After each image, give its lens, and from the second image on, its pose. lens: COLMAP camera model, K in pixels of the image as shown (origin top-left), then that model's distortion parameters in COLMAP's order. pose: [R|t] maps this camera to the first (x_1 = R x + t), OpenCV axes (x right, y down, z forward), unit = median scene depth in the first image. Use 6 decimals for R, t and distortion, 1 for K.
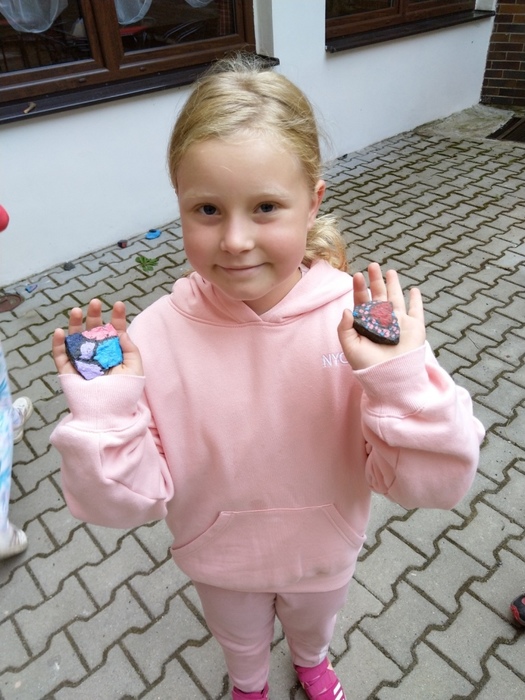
lens RADIAL K [[522.8, 0, 257.9], [0, 522.8, 347.7], [0, 0, 1]] dist [0.000079, -0.004245]
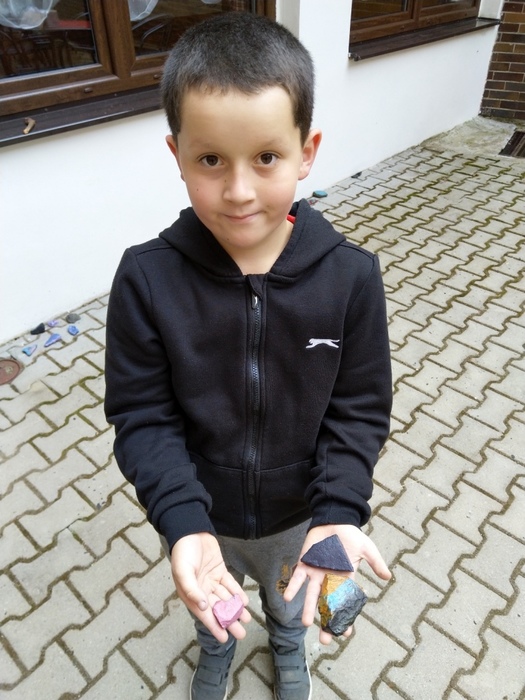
lens RADIAL K [[522.8, 0, 266.2], [0, 522.8, 354.3], [0, 0, 1]] dist [0.000079, -0.004245]
pose [[0.992323, -0.036847, 0.118053, -0.133302], [0.035226, 0.999255, 0.015787, -0.084012], [-0.118547, -0.011507, 0.992882, 0.127676]]
